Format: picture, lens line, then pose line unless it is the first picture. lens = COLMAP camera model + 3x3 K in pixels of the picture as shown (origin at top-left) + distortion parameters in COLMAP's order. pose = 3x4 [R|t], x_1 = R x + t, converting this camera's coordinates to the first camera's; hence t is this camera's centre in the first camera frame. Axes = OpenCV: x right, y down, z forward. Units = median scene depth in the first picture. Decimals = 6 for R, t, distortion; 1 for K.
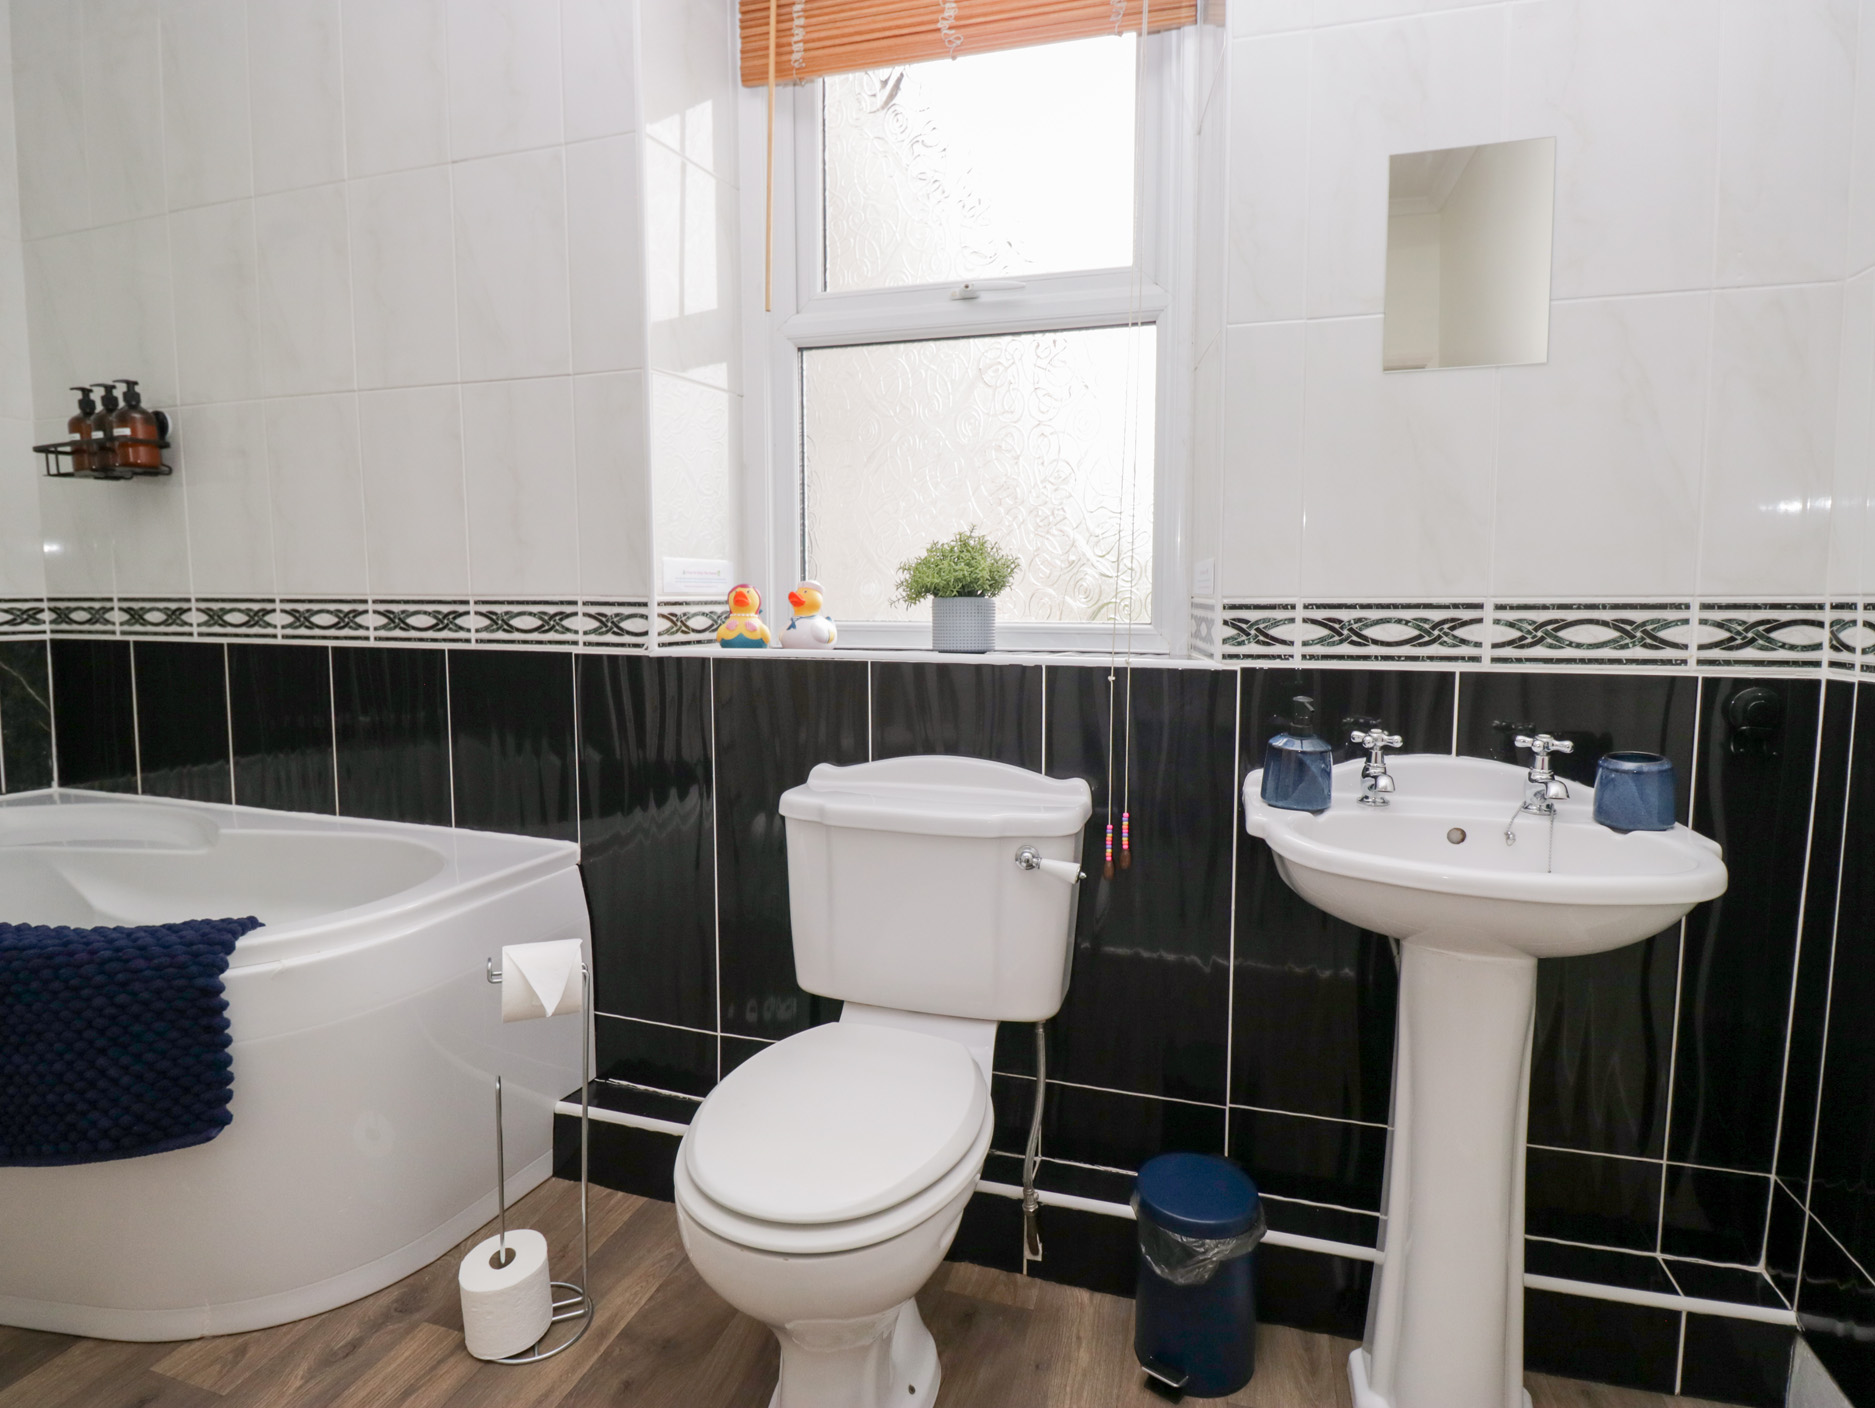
lens RADIAL K [[1042.8, 0, 937.9], [0, 1042.8, 687.6], [0, 0, 1]] dist [-0.023804, 0.017696]
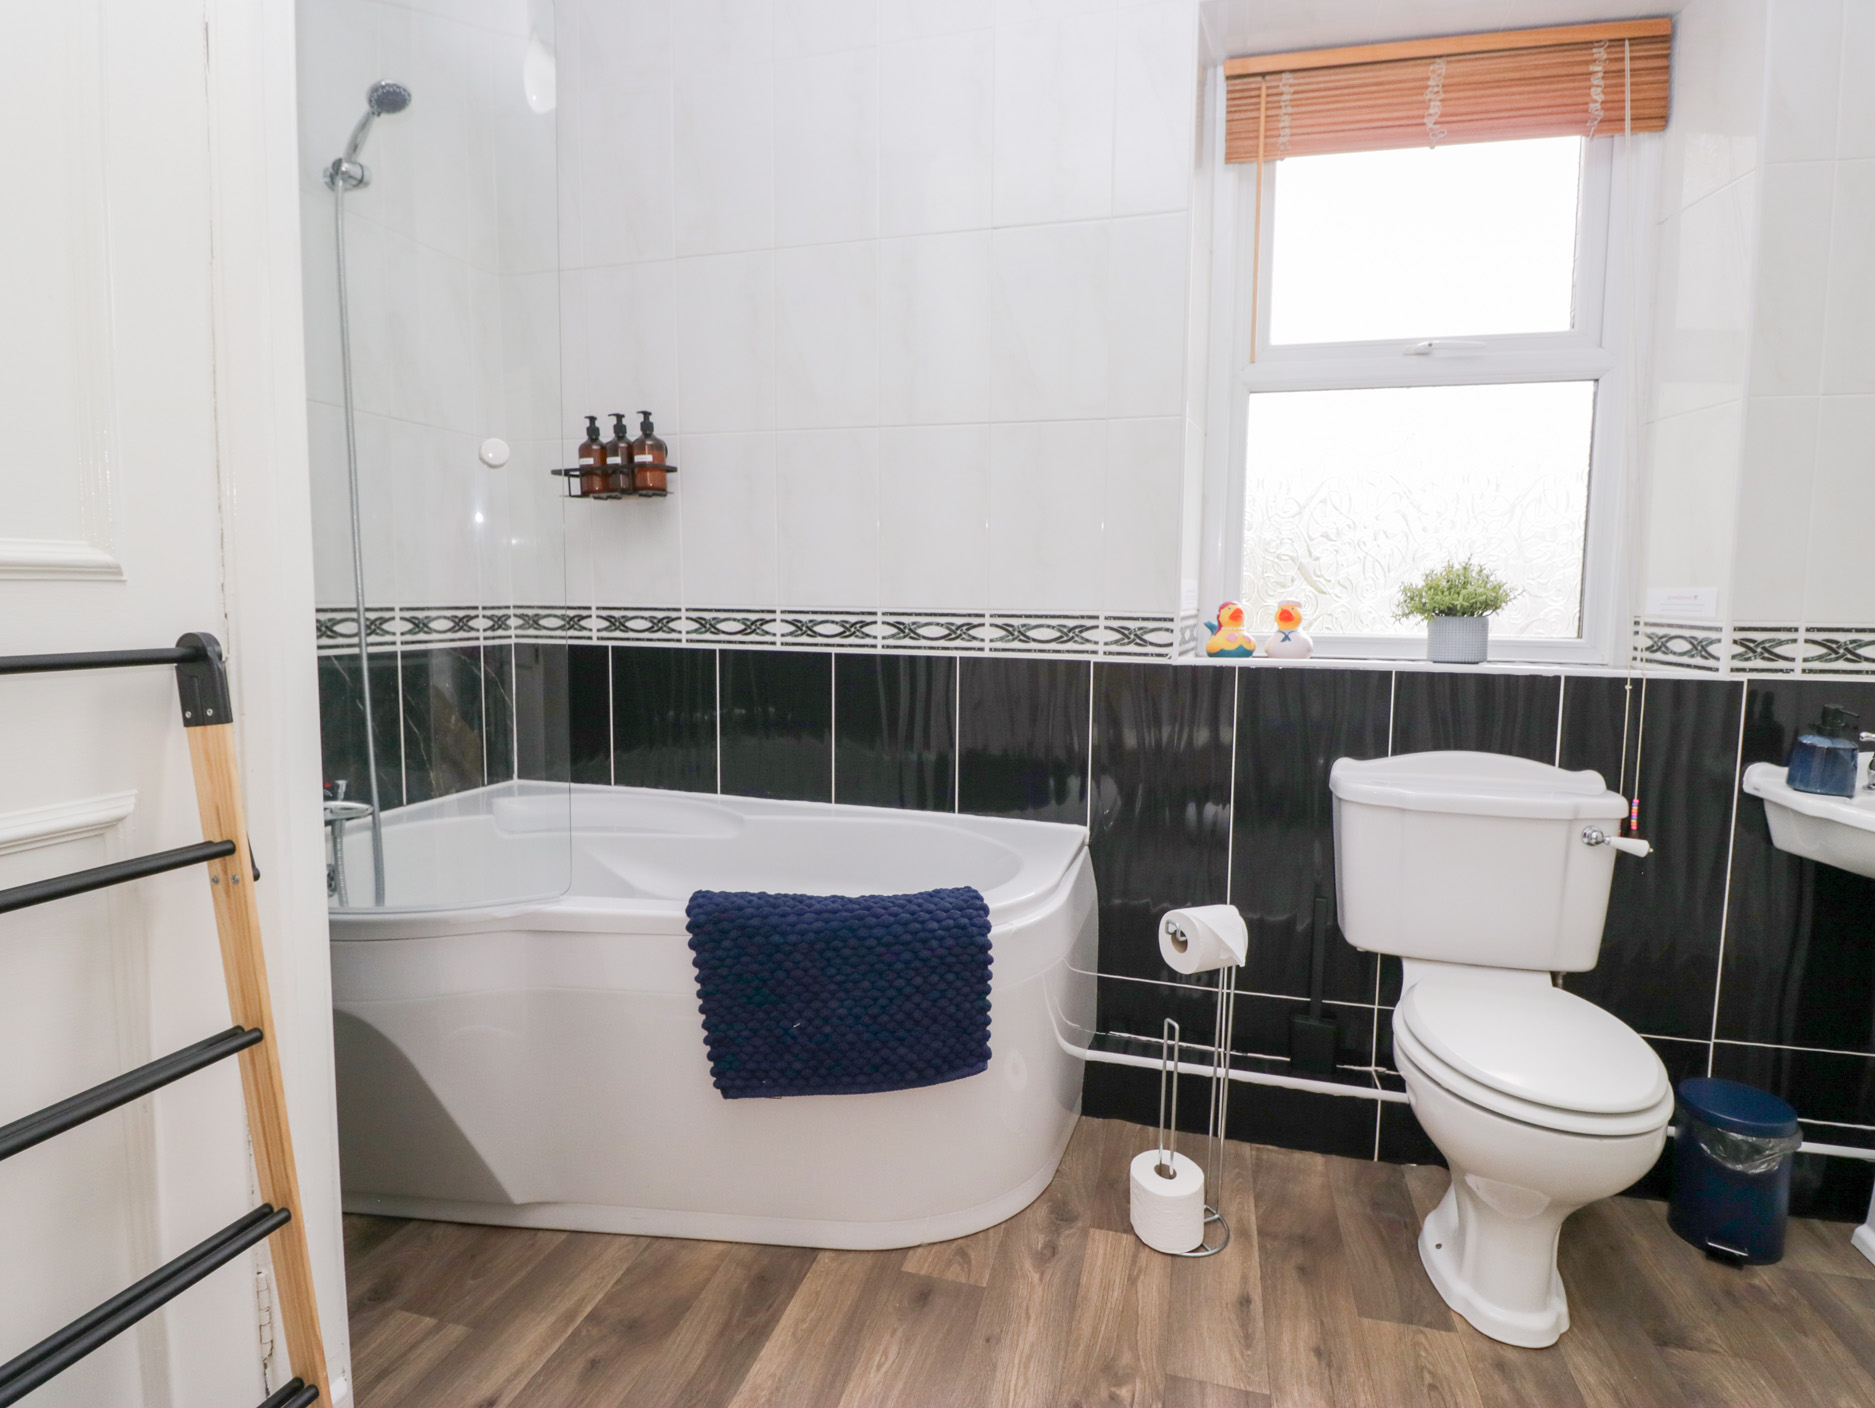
lens RADIAL K [[1005.0, 0, 937.5], [0, 1005.0, 704.0], [0, 0, 1]] dist [0.000235, -0.016946]
pose [[0.999319, 0.005193, 0.036527, -0.573364], [-0.005800, 0.999847, 0.016520, -0.003352], [-0.036435, -0.016720, 0.999196, -0.104605]]
